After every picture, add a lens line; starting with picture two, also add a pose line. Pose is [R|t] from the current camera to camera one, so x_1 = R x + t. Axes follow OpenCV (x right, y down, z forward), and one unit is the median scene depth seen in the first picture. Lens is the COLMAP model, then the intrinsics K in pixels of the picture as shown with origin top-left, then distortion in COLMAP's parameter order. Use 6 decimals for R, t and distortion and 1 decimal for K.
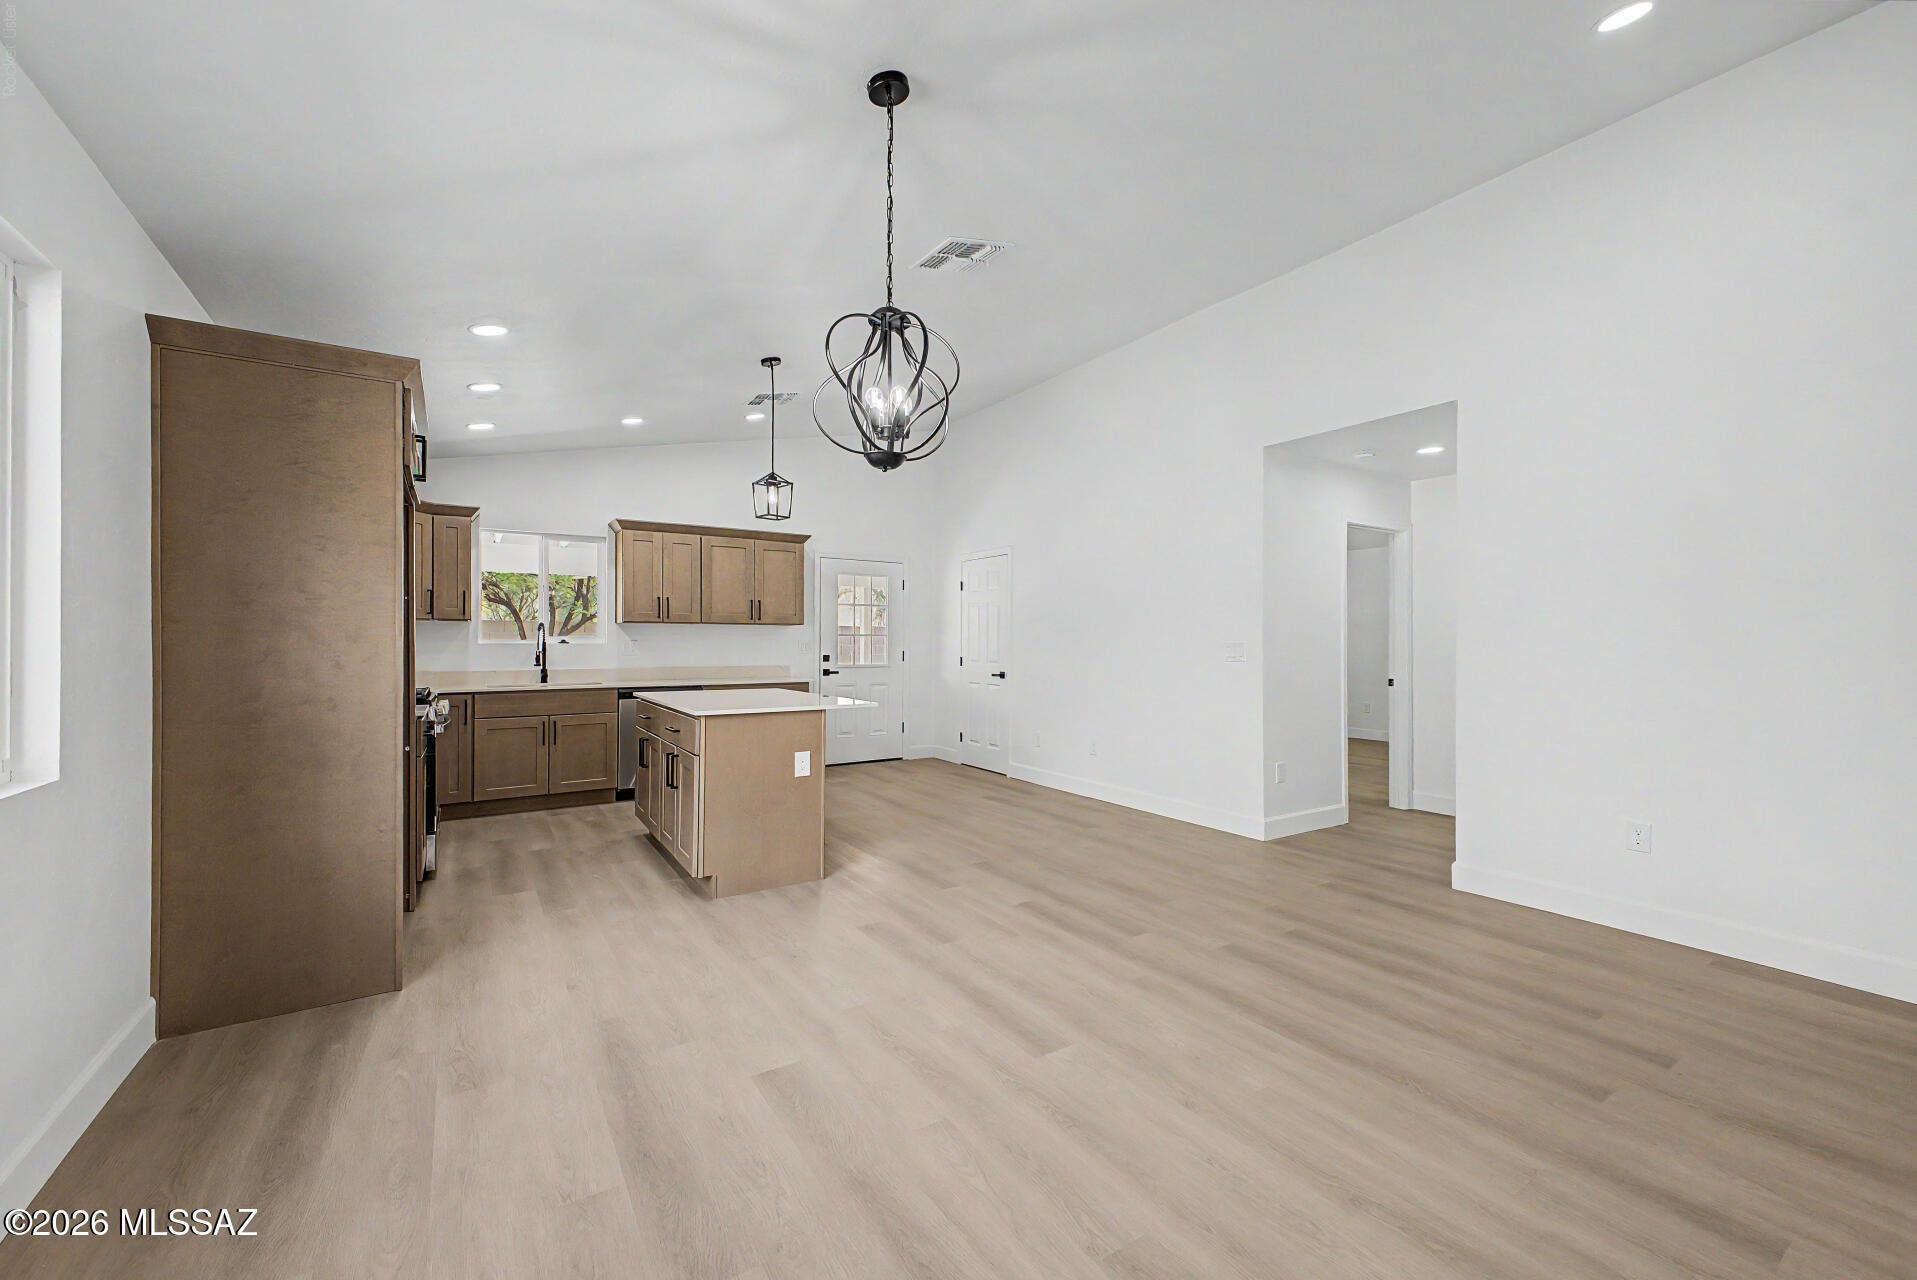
lens RADIAL K [[763.2, 0, 968.1], [0, 763.2, 636.3], [0, 0, 1]] dist [0.014014, -0.000502]
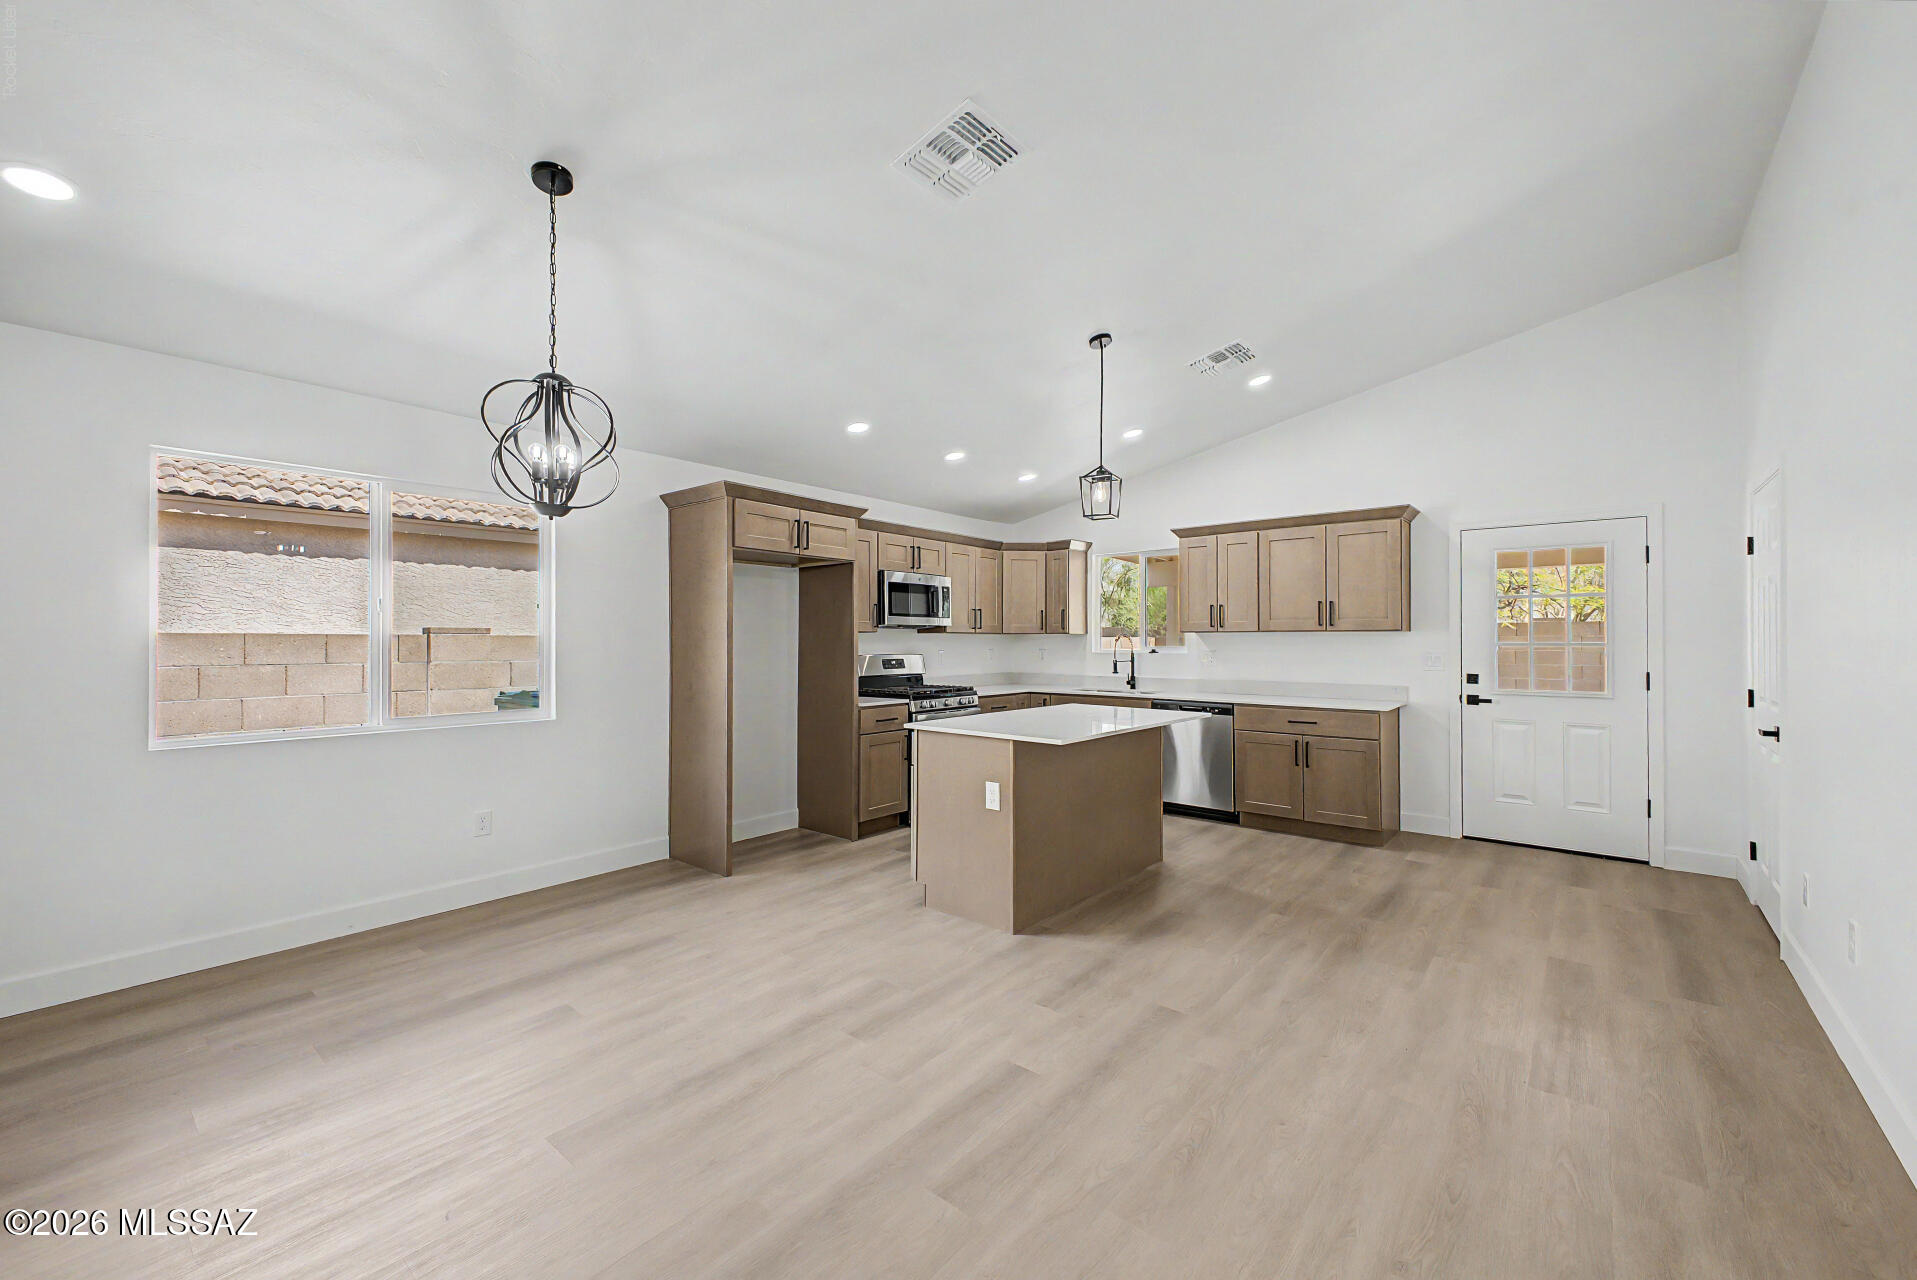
lens RADIAL K [[763.2, 0, 968.1], [0, 763.2, 636.3], [0, 0, 1]] dist [0.014014, -0.000502]
pose [[0.293370, -0.007679, -0.955968, 0.446992], [0.008106, 0.999952, -0.005545, -0.011618], [0.955965, -0.006123, 0.293418, 0.493771]]
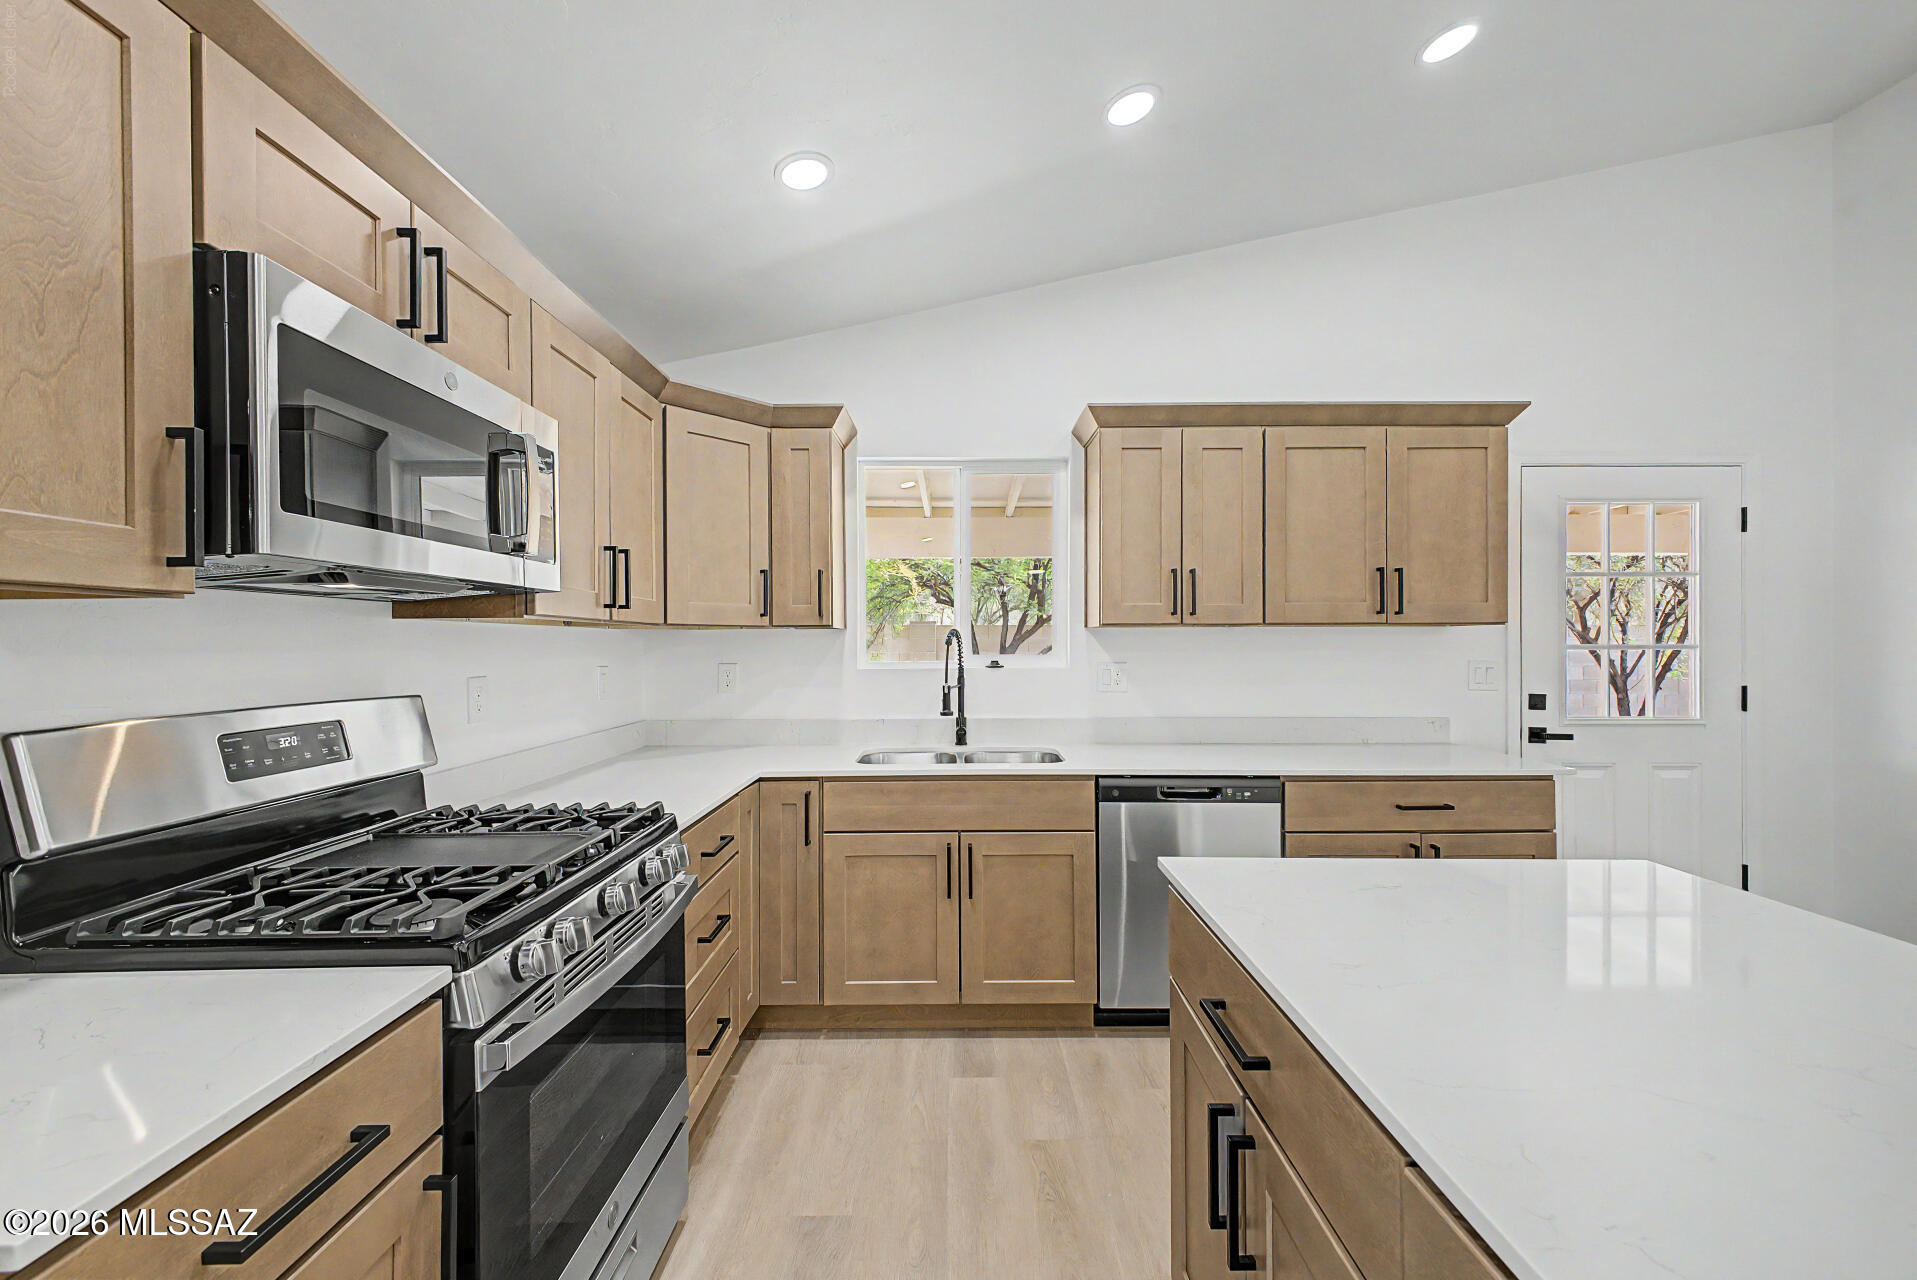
lens RADIAL K [[747.7, 0, 958.5], [0, 747.7, 640.0], [0, 0, 1]] dist [0.010155, -0.000365]
pose [[0.836092, -0.005971, -0.548556, -0.300247], [0.008420, 0.999963, 0.001949, -0.012569], [0.548524, -0.006248, 0.836112, 0.624593]]
